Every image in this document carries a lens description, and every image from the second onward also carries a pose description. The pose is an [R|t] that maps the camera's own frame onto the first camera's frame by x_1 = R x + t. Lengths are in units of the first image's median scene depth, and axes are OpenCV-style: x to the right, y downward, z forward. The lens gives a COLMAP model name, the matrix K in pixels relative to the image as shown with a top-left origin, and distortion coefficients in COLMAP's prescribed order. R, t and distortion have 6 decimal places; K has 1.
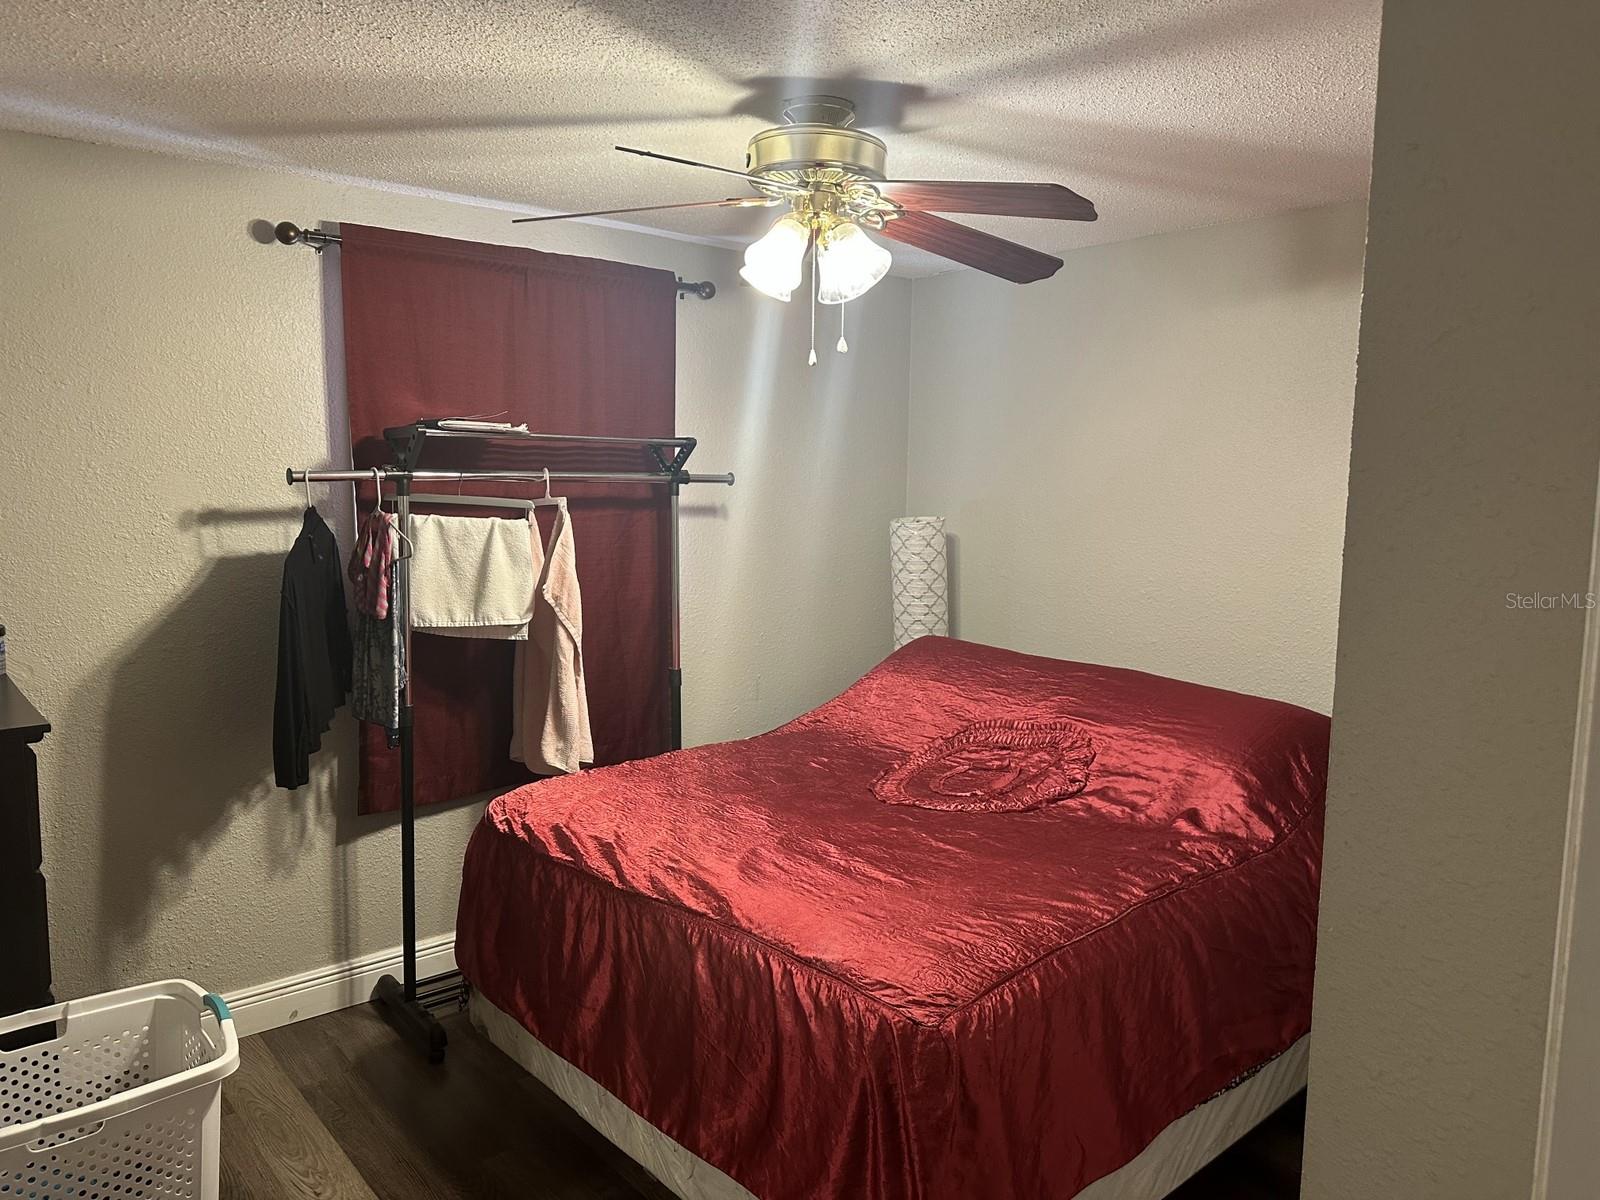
lens RADIAL K [[1106.0, 0, 800.1], [0, 1106.0, 591.7], [0, 0, 1]] dist [0.066901, -0.082917]
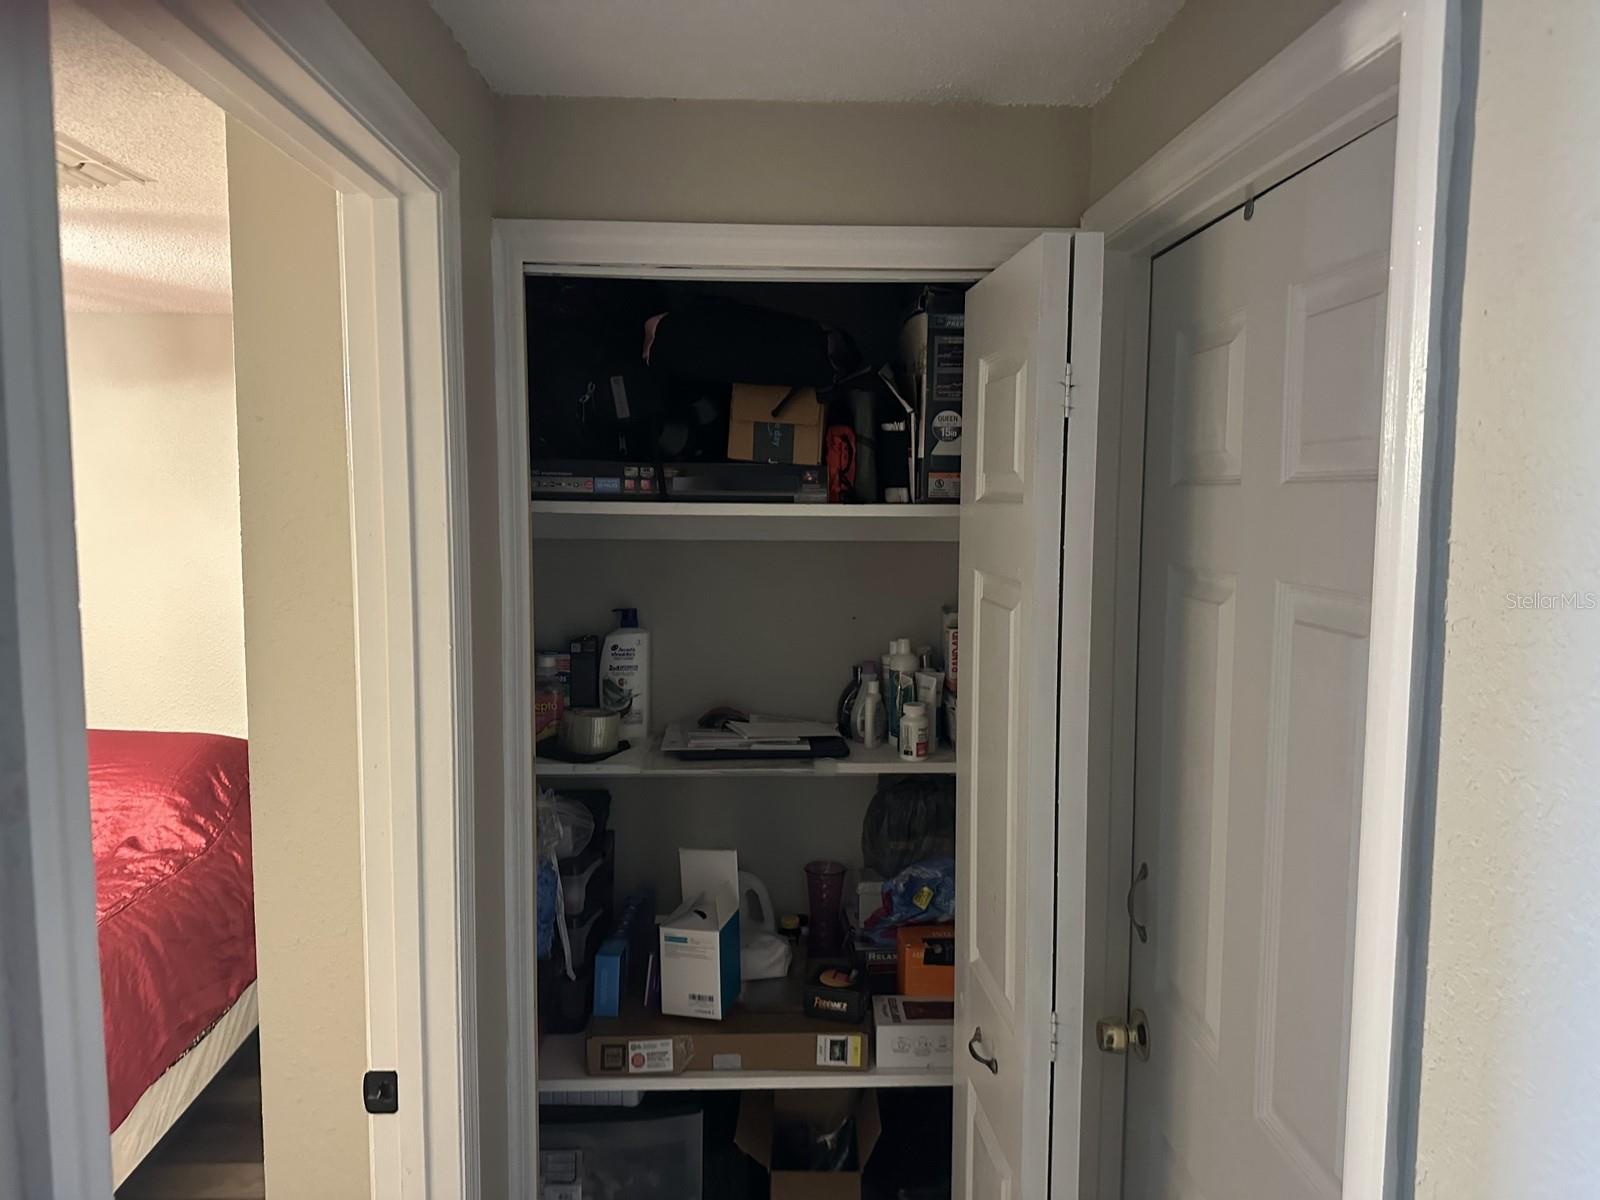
lens RADIAL K [[1106.0, 0, 800.1], [0, 1106.0, 591.7], [0, 0, 1]] dist [0.066901, -0.082917]
pose [[0.599122, -0.079789, 0.796672, -0.148961], [0.093518, 0.995185, 0.029342, -0.030582], [-0.795177, 0.056924, 0.603699, -0.288916]]
